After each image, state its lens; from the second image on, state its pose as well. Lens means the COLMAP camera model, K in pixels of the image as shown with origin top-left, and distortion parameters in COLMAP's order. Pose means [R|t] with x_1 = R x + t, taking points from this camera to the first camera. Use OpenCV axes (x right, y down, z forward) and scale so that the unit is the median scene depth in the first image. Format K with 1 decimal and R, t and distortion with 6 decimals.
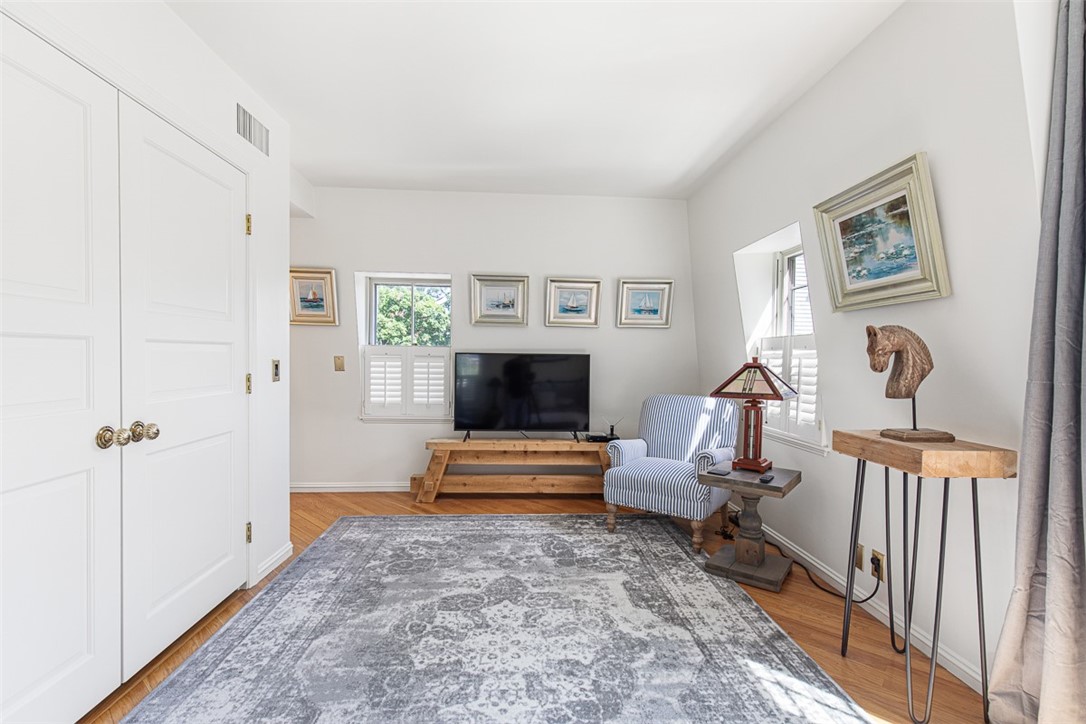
lens RADIAL K [[486.5, 0, 543.8], [0, 486.5, 367.7], [0, 0, 1]] dist [0.003458, 0.000248]
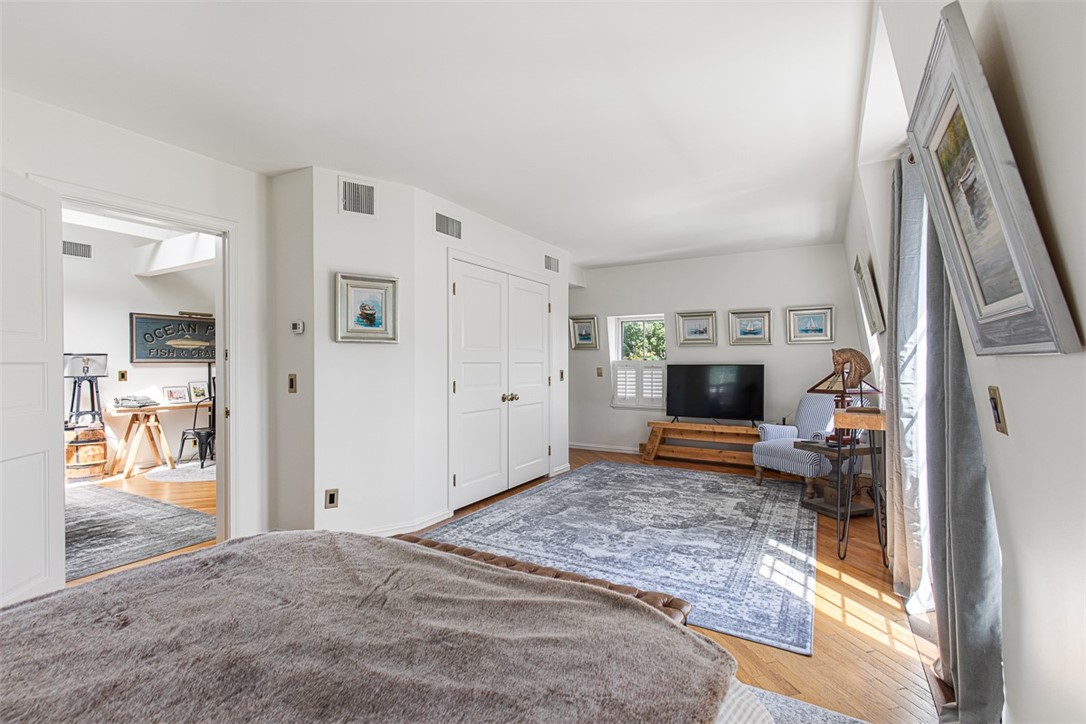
lens RADIAL K [[486.5, 0, 543.8], [0, 486.5, 367.7], [0, 0, 1]] dist [0.003458, 0.000248]
pose [[0.833581, -0.010119, -0.552305, 0.548086], [-0.001271, 0.999794, -0.020236, 0.016322], [0.552396, 0.017570, 0.833396, -0.788375]]
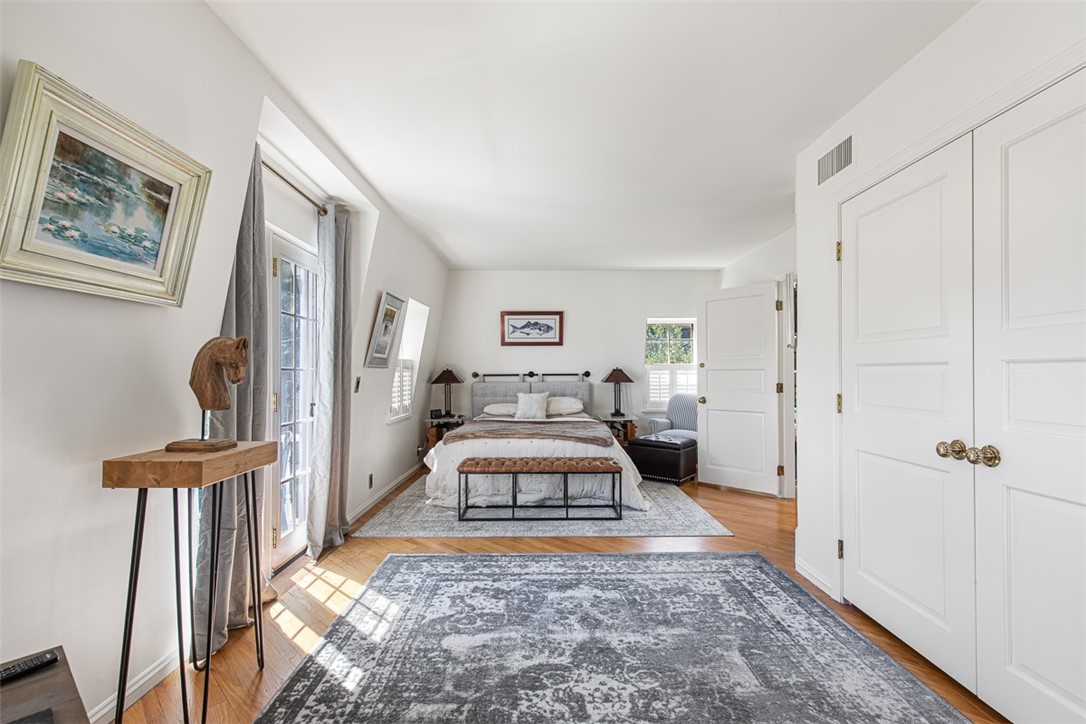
lens RADIAL K [[486.5, 0, 543.8], [0, 486.5, 367.7], [0, 0, 1]] dist [0.003458, 0.000248]
pose [[-0.998897, -0.013900, 0.044851, 0.009362], [-0.013271, 0.999810, 0.014287, -0.032740], [-0.045042, 0.013676, -0.998891, 1.397442]]
